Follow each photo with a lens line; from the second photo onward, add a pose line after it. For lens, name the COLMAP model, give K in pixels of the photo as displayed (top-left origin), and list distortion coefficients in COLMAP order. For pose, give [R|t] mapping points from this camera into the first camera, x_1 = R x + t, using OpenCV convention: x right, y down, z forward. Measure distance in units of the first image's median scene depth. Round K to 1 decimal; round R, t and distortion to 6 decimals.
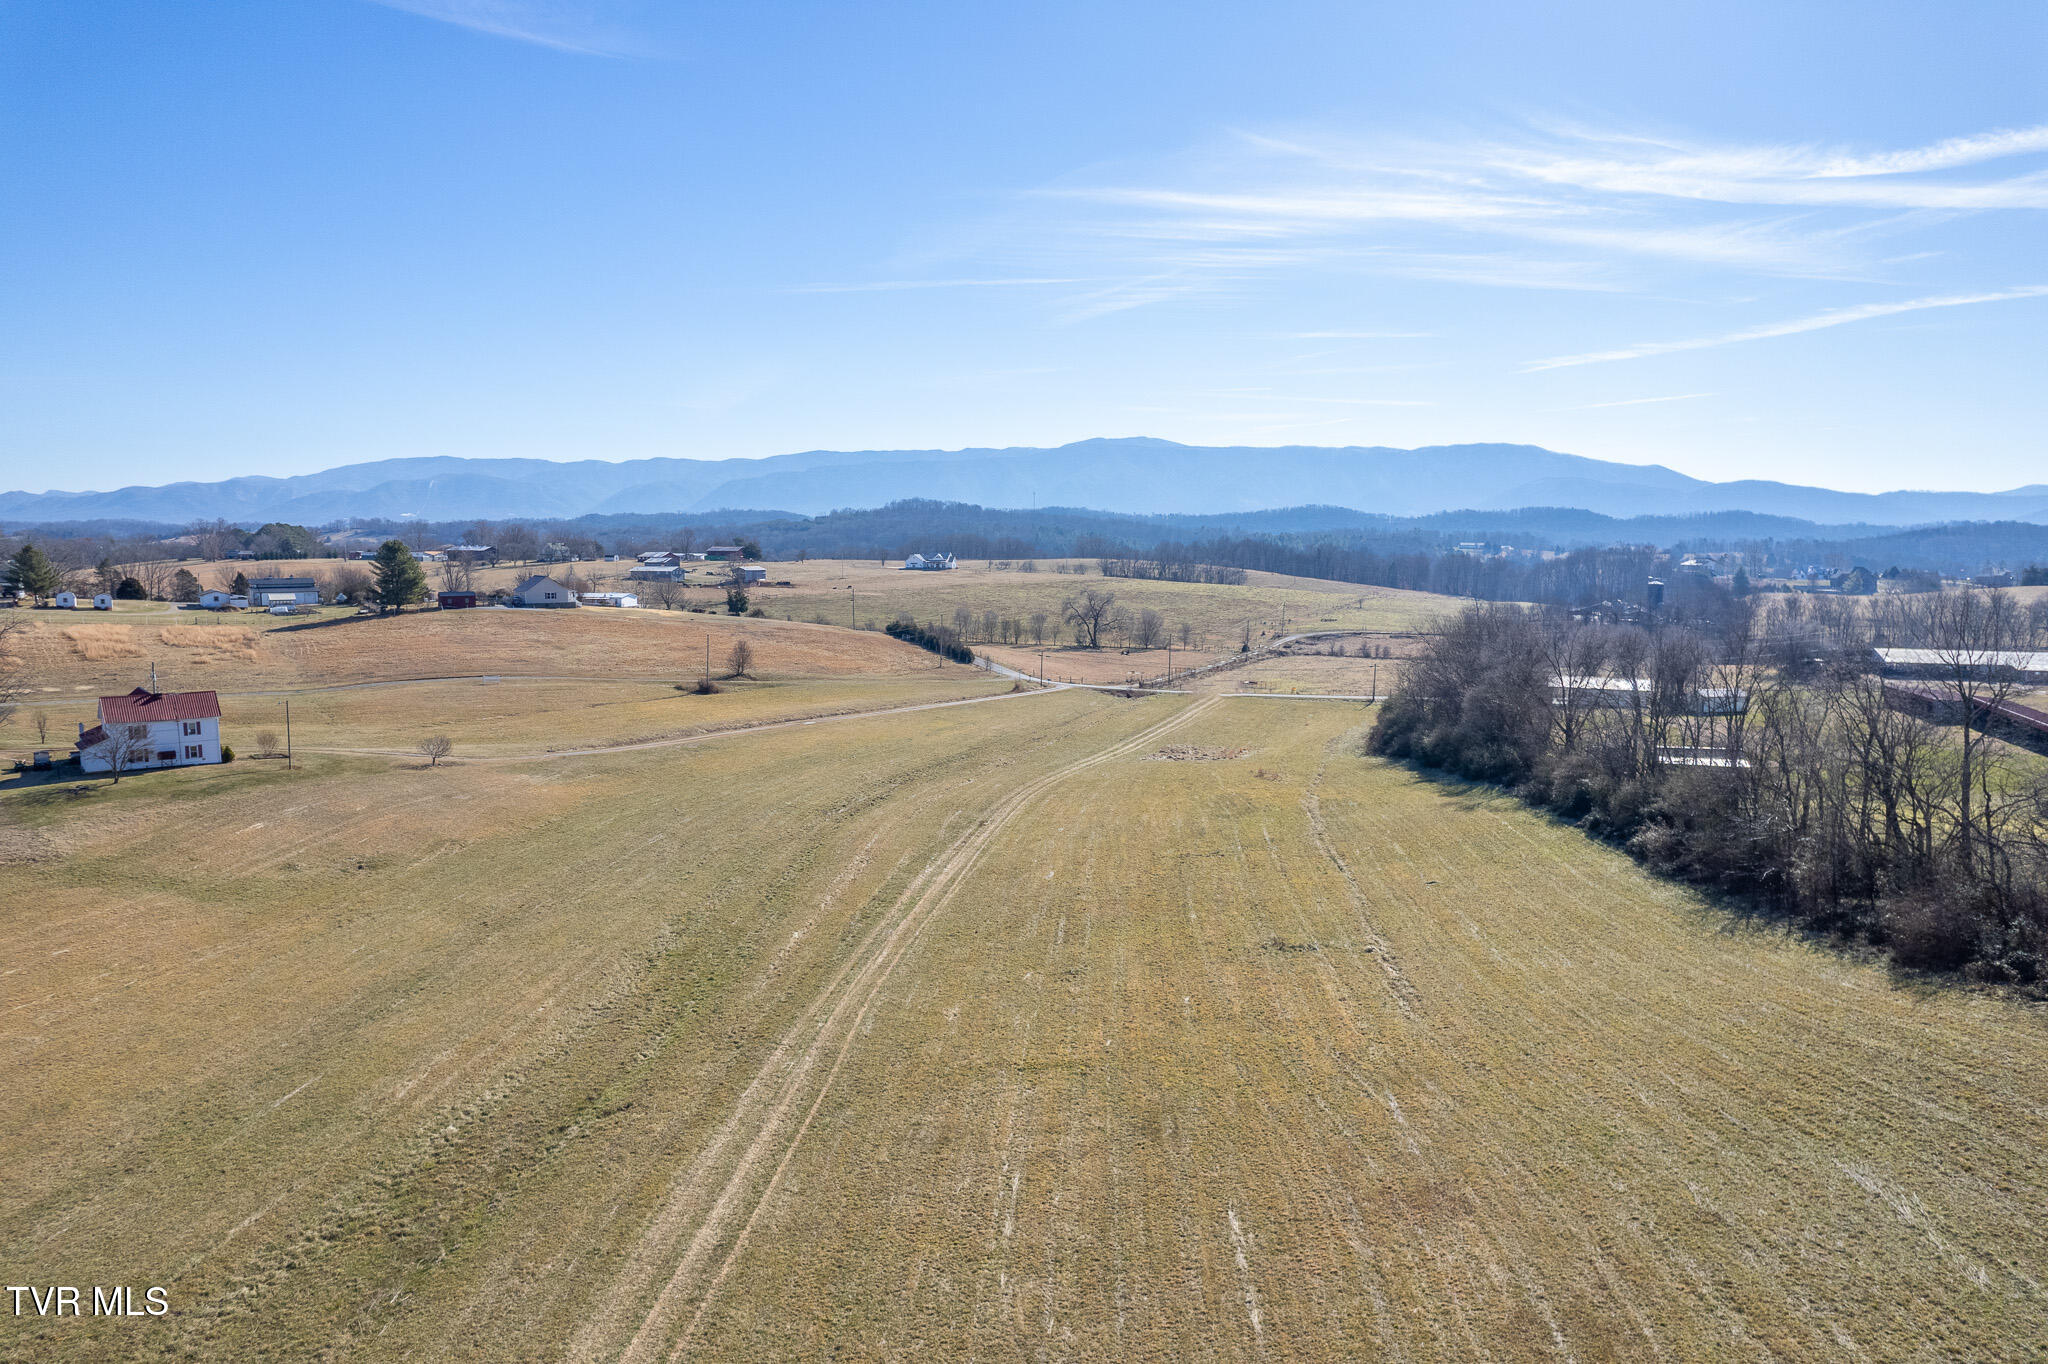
lens RADIAL K [[1315.6, 0, 1024.0], [0, 1315.6, 682.0], [0, 0, 1]] dist [-0.079574, 0.067962]
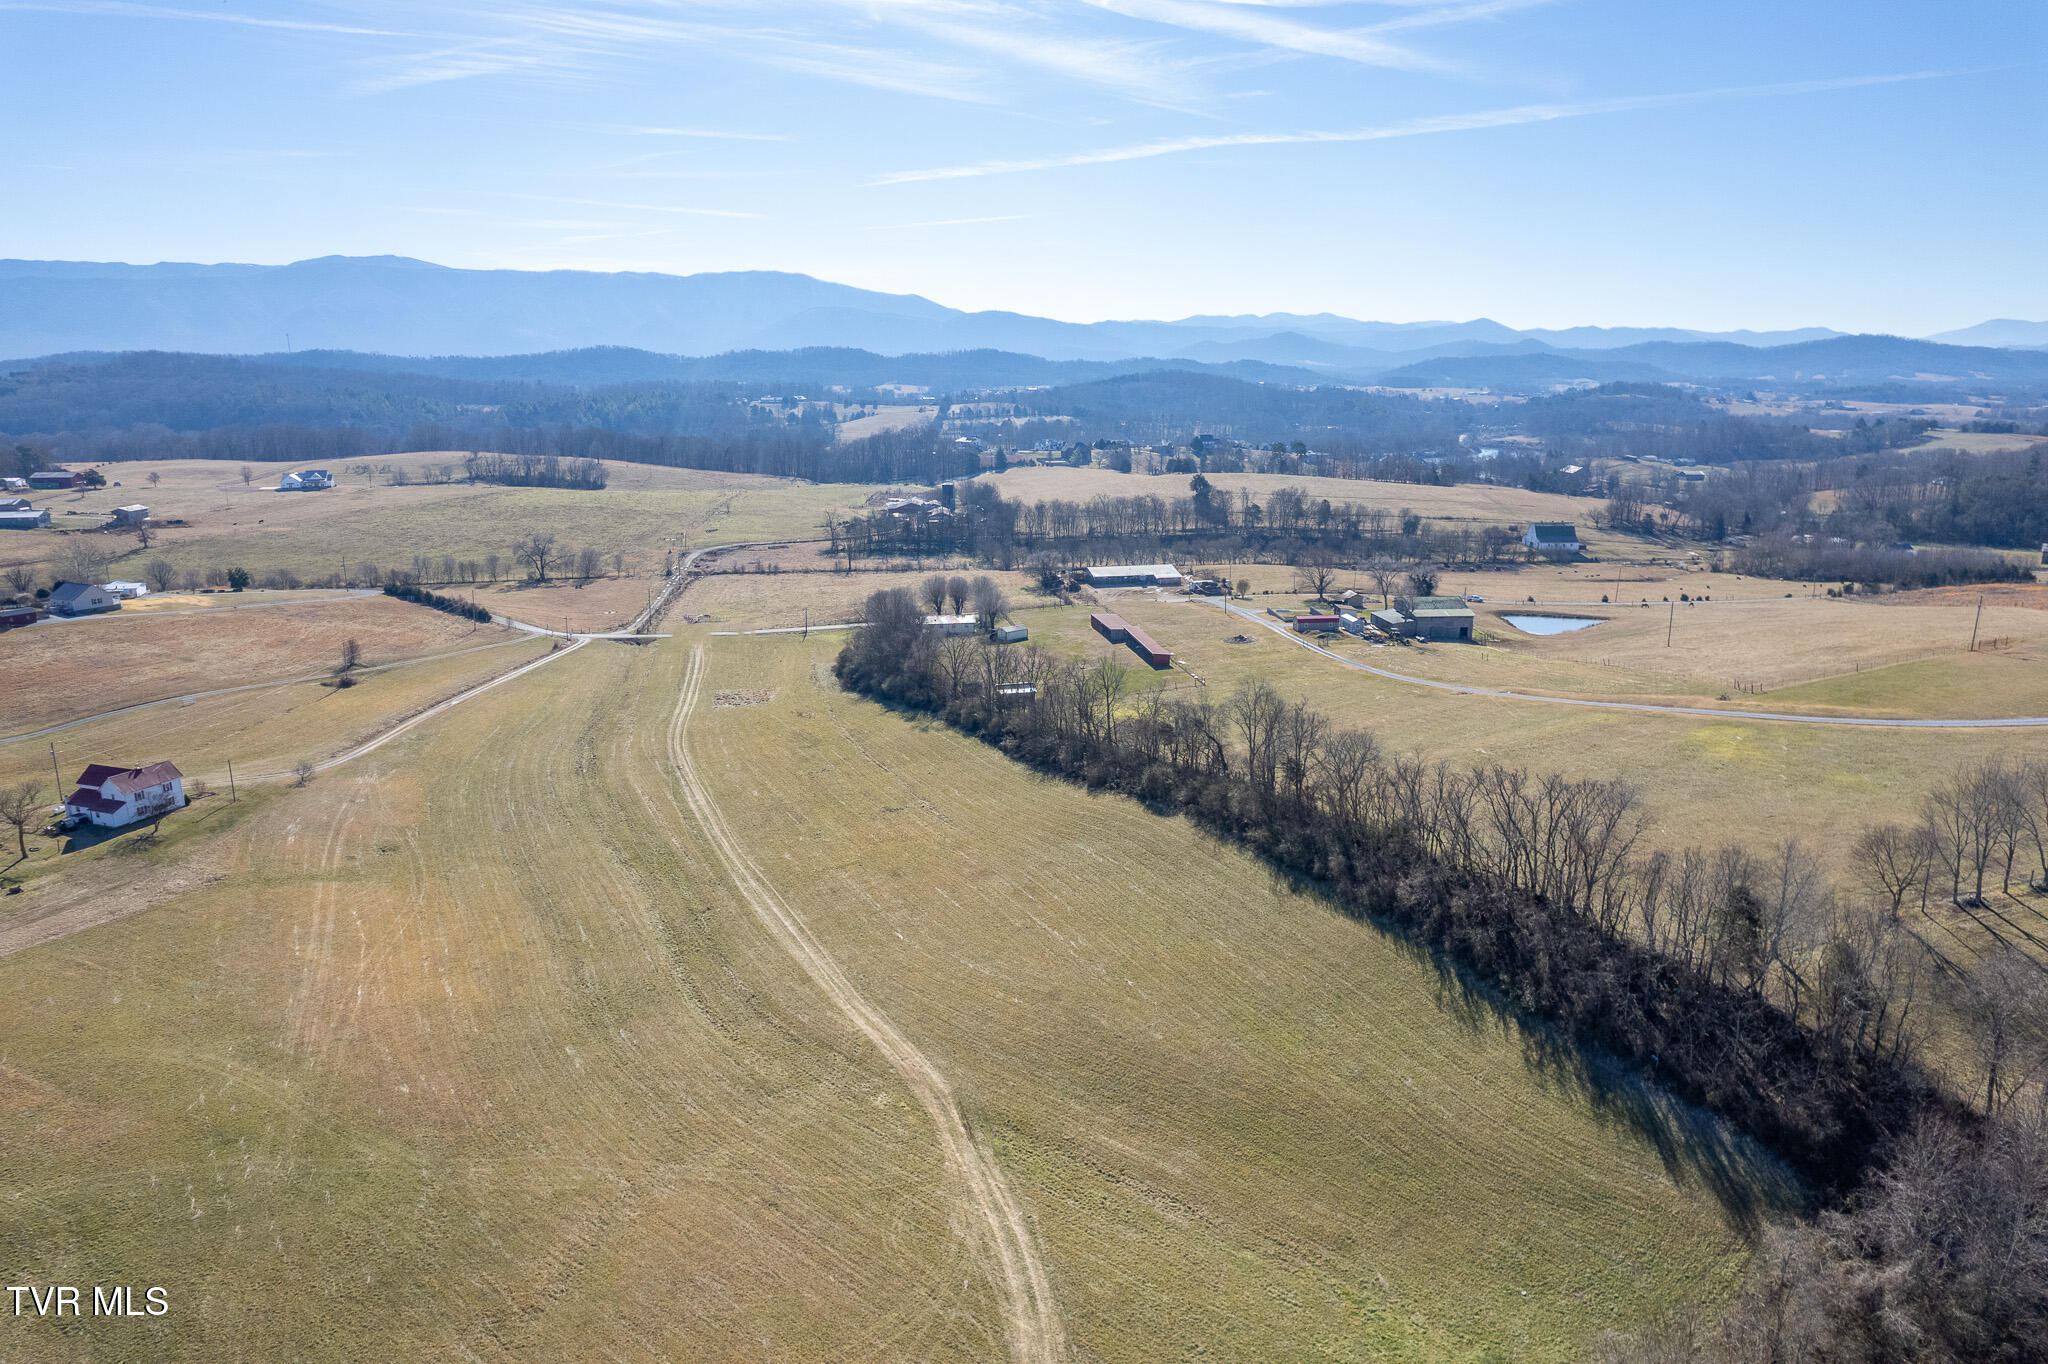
lens RADIAL K [[1312.9, 0, 1025.3], [0, 1312.9, 694.9], [0, 0, 1]] dist [-0.076478, 0.060634]
pose [[0.861461, -0.128204, 0.491374, -0.278690], [0.057059, 0.985917, 0.157200, -0.141882], [-0.504607, -0.107385, 0.856645, -0.455688]]
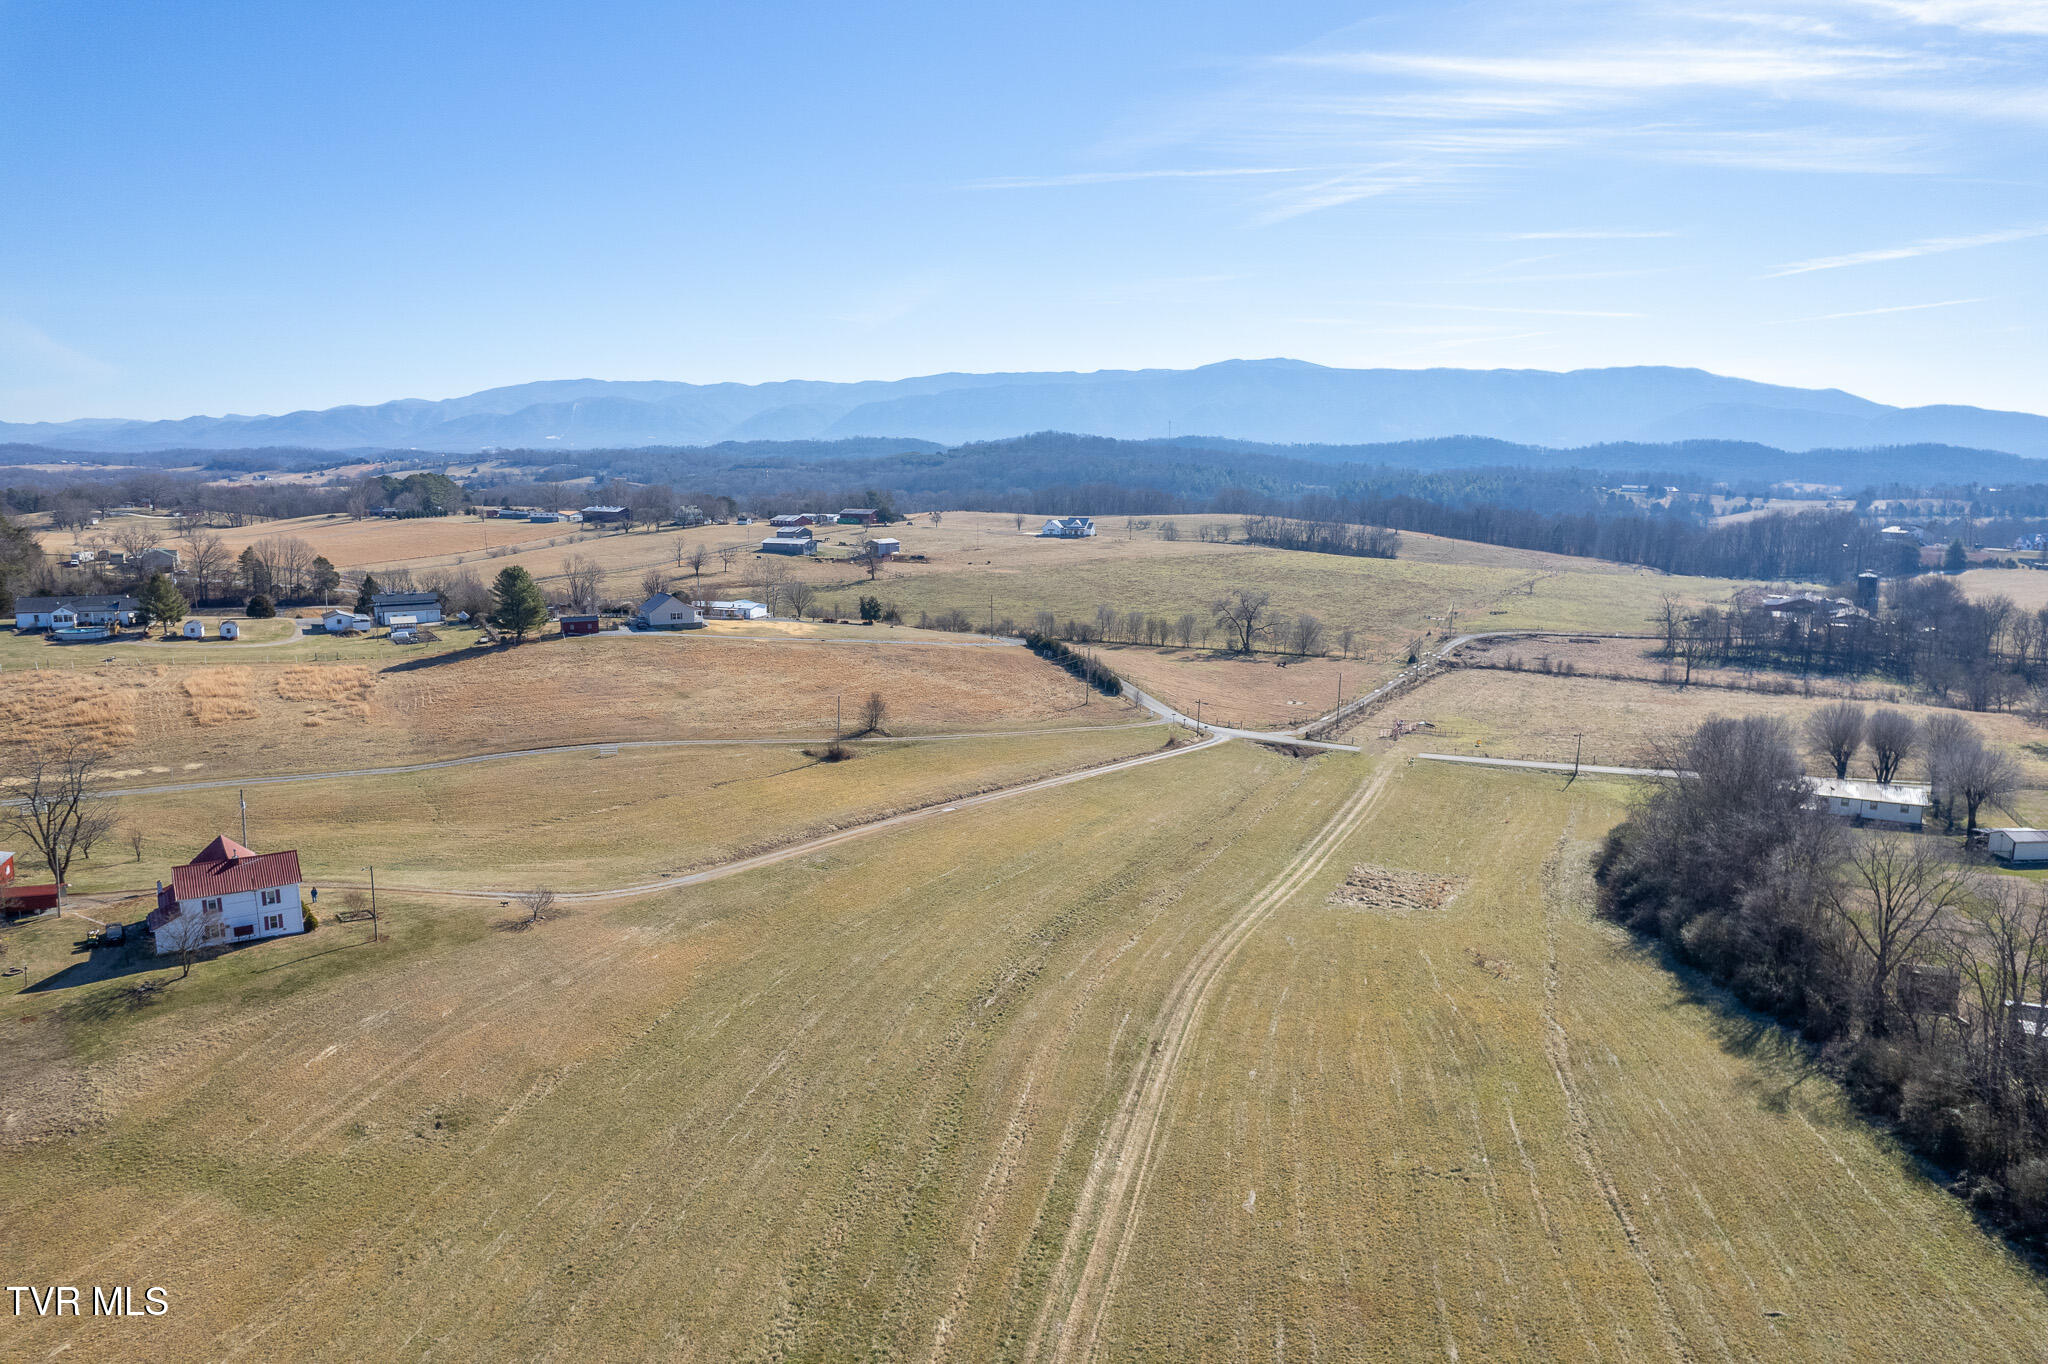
lens RADIAL K [[1315.6, 0, 1024.0], [0, 1315.6, 682.0], [0, 0, 1]] dist [-0.079574, 0.067962]
pose [[0.995057, 0.019513, -0.097372, -0.021245], [-0.013731, 0.998122, 0.059701, -0.097205], [0.098354, -0.058069, 0.993456, 0.092417]]
